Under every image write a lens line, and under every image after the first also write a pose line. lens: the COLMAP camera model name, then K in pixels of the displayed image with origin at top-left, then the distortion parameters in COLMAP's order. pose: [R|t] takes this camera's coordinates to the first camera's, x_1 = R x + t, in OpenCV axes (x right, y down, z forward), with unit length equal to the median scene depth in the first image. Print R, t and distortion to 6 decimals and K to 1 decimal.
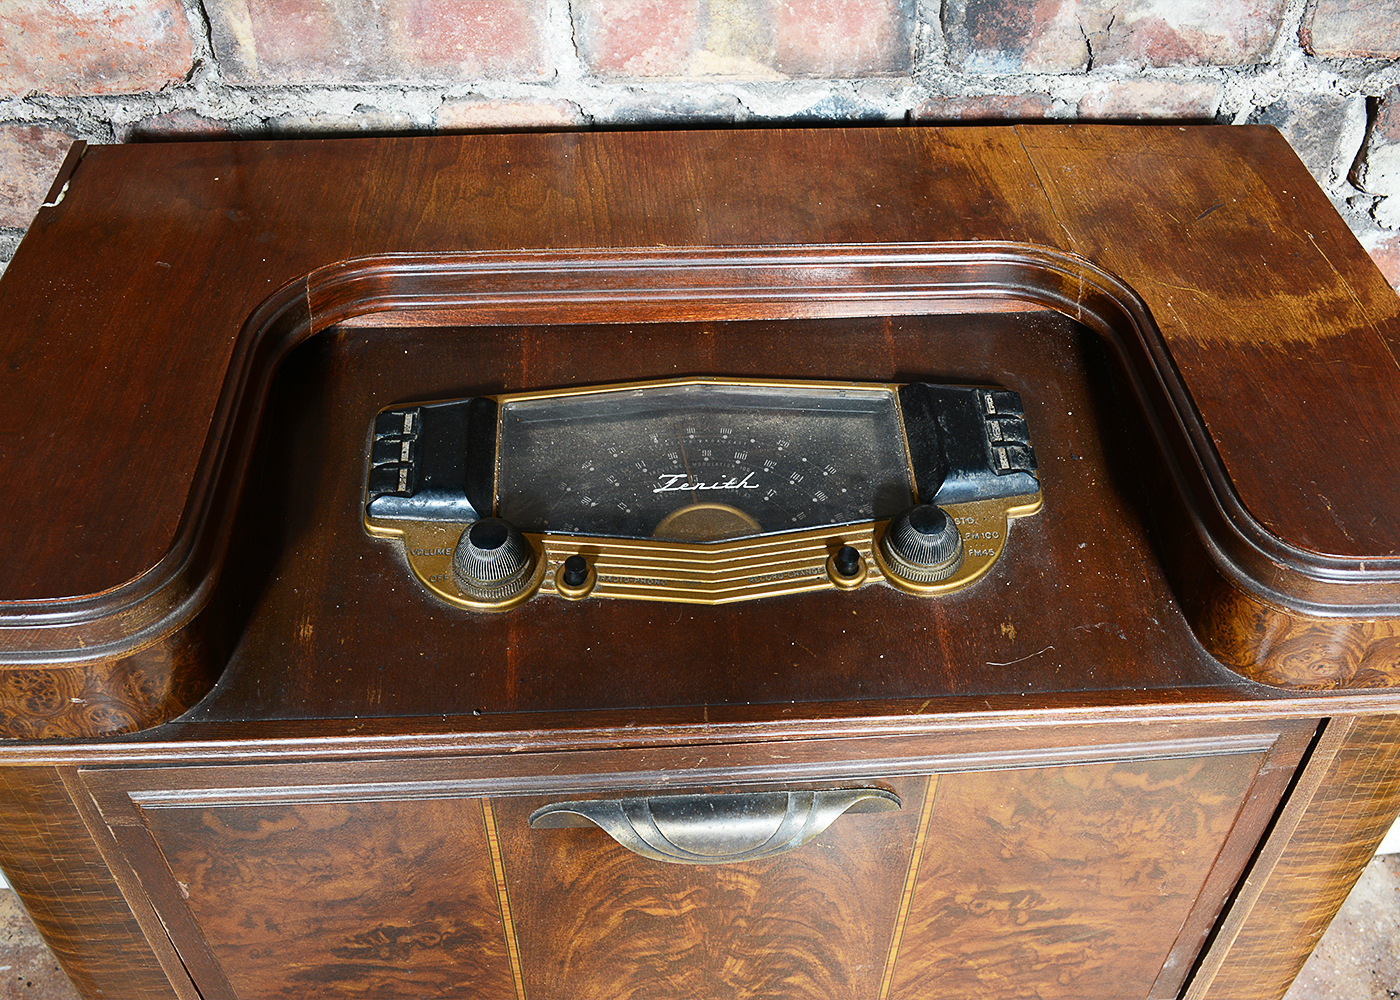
lens RADIAL K [[1369.5, 0, 701.1], [0, 1369.5, 506.4], [0, 0, 1]] dist [-0.064423, 0.000000]
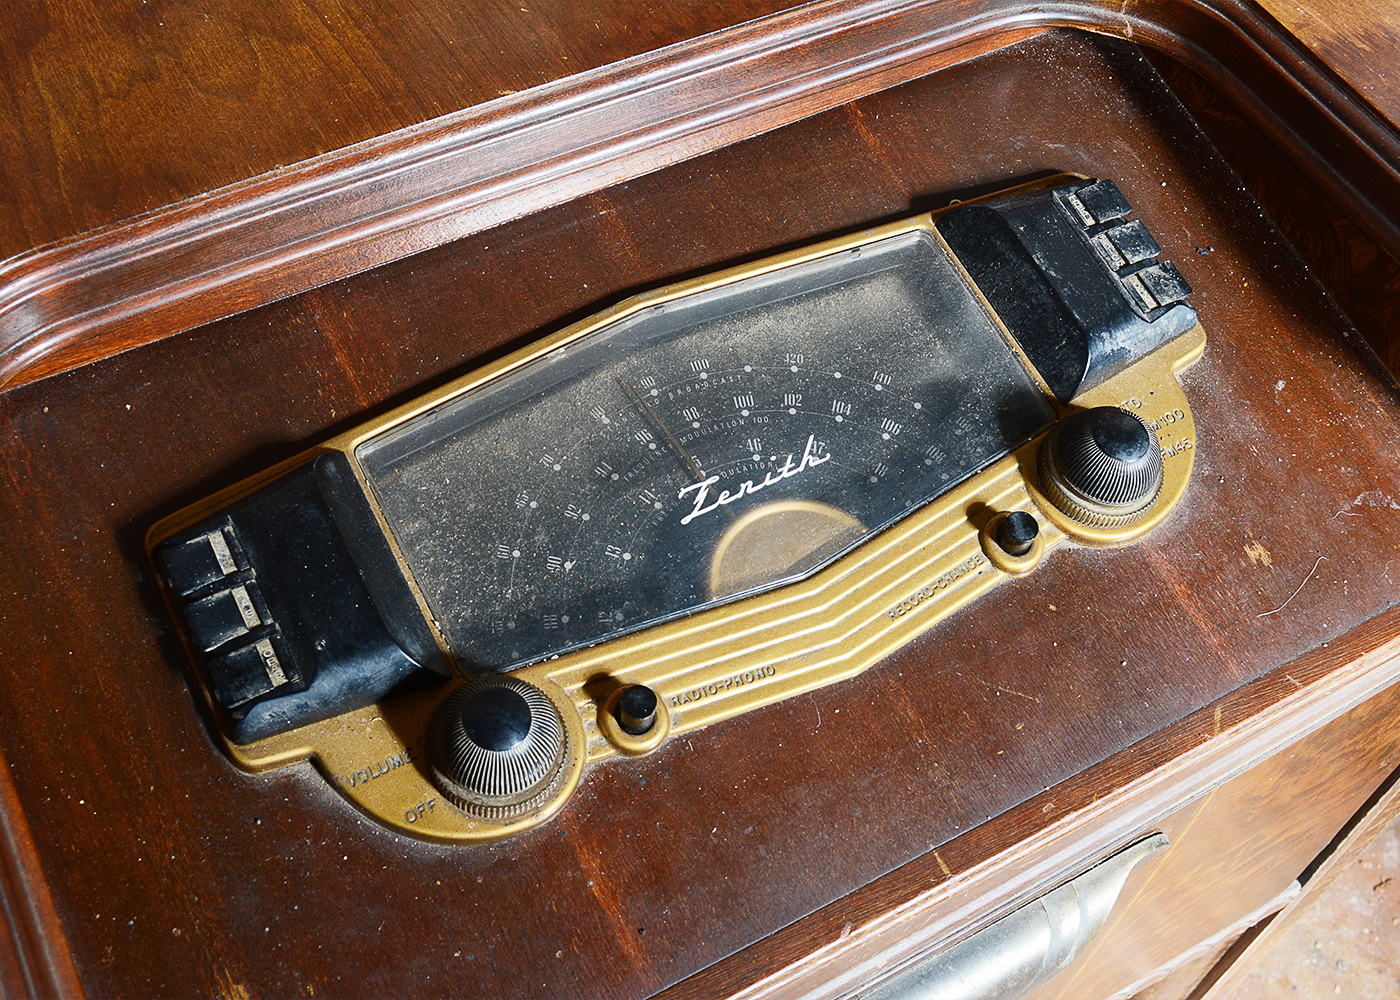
lens RADIAL K [[1610.2, 0, 708.8], [0, 1610.2, 499.8], [0, 0, 1]] dist [-0.052415, 0.000000]
pose [[0.899371, -0.334520, 0.281475, -0.210721], [0.271247, 0.931895, 0.240825, -0.179865], [-0.342866, -0.140242, 0.928857, 0.336073]]
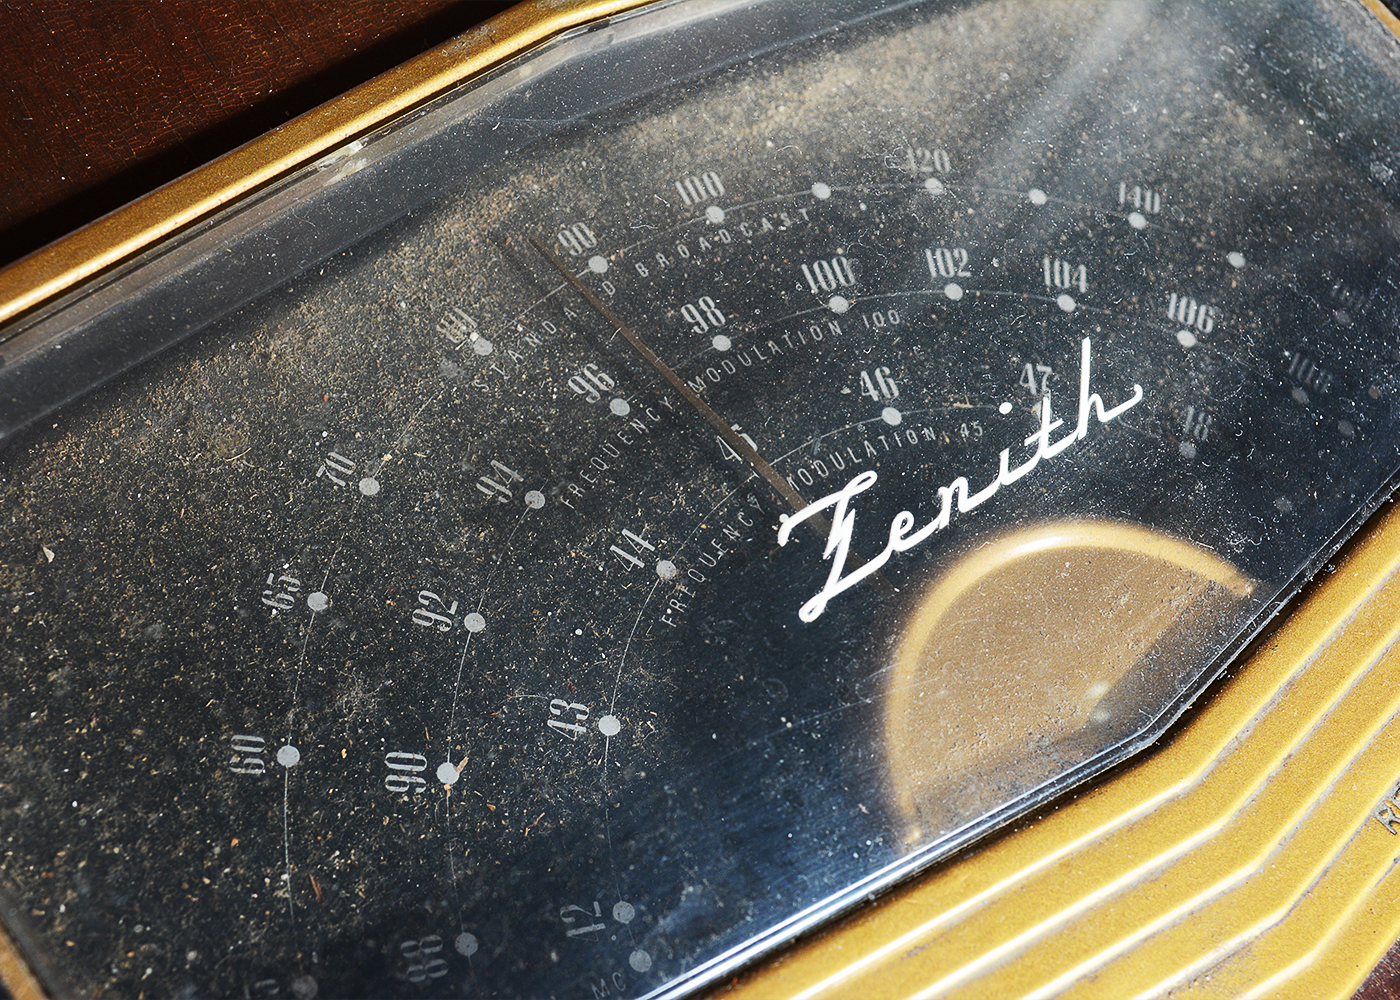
lens RADIAL K [[2094.7, 0, 701.5], [0, 2094.7, 487.5], [0, 0, 1]] dist [-0.010413, 0.000000]
pose [[0.795080, -0.402488, 0.453708, -0.170766], [0.298559, 0.910888, 0.284860, -0.115487], [-0.527930, -0.091028, 0.844396, 0.728407]]
